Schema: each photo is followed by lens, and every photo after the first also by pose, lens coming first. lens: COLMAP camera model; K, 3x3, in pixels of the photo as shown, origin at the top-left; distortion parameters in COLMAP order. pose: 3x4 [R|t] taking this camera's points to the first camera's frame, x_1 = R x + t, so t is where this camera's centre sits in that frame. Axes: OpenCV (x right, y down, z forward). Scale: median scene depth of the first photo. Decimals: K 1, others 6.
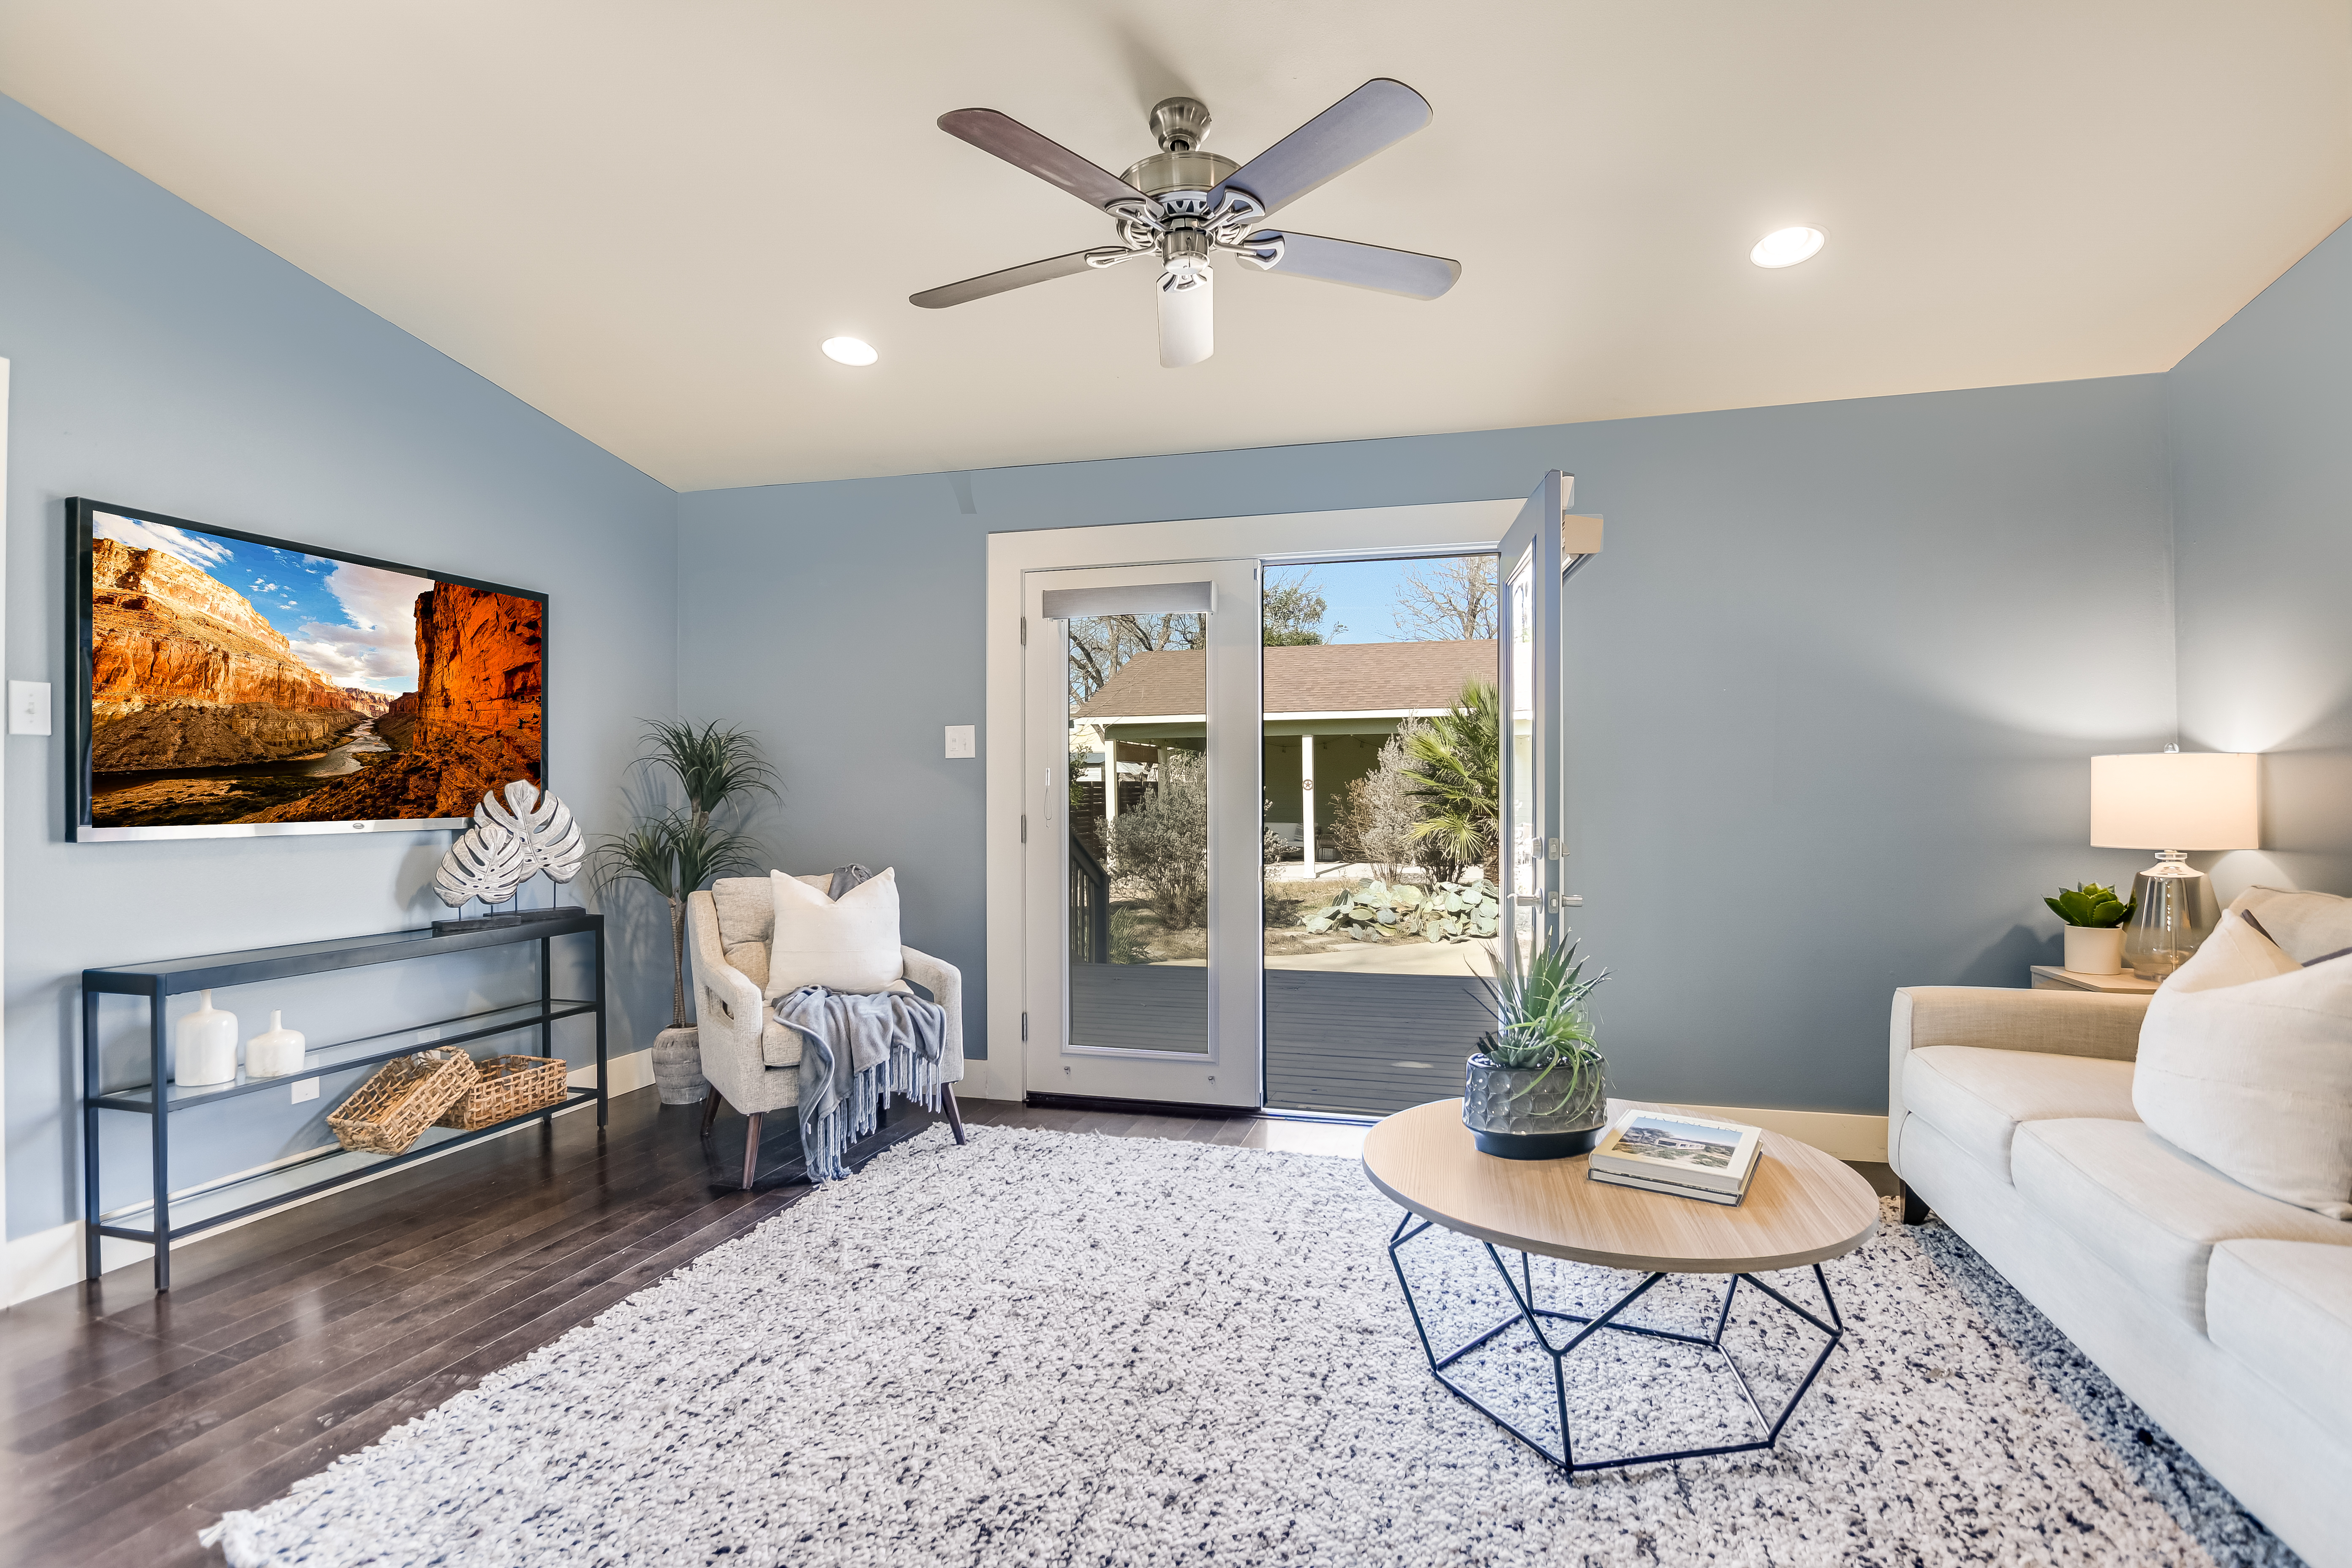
lens RADIAL K [[1130.7, 0, 1180.0], [0, 1130.7, 791.1], [0, 0, 1]] dist [-0.000787, -0.000028]
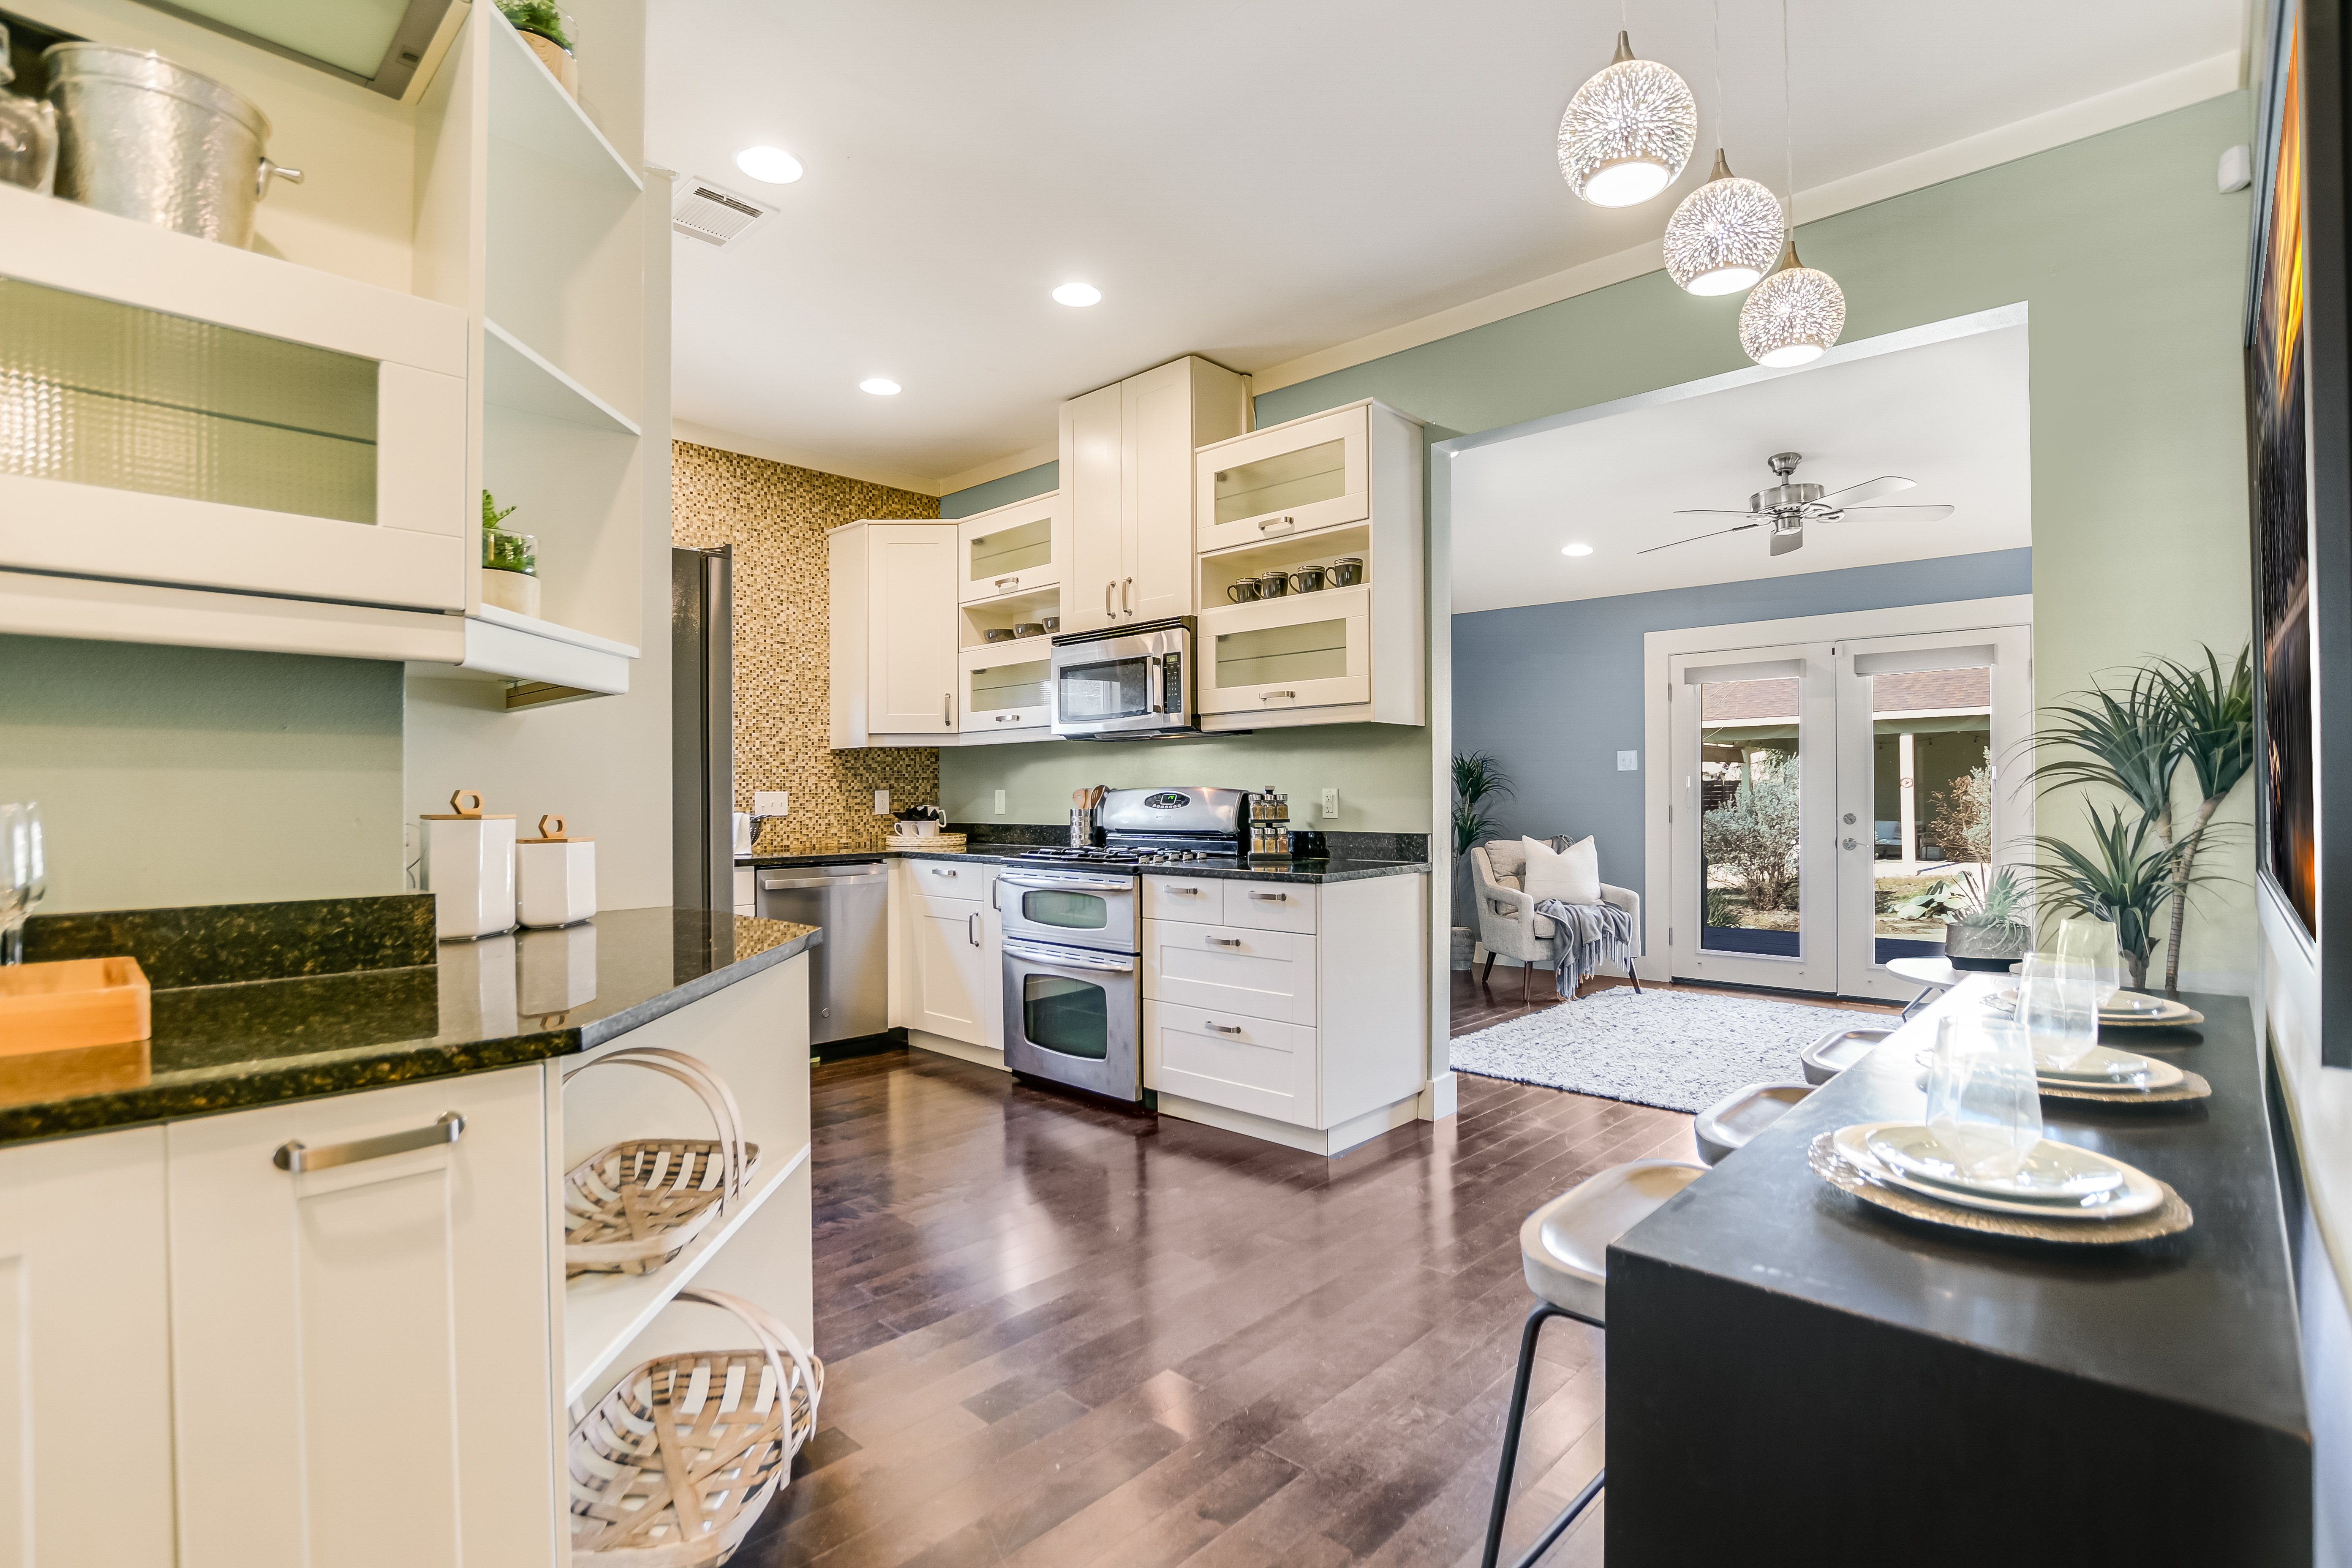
lens RADIAL K [[1095.1, 0, 1174.4], [0, 1095.1, 806.6], [0, 0, 1]] dist [-0.030885, 0.000278]
pose [[0.880525, 0.000578, -0.474000, -0.009303], [0.006170, 0.999901, 0.012681, -0.000591], [0.473960, -0.014090, 0.880434, -0.257961]]
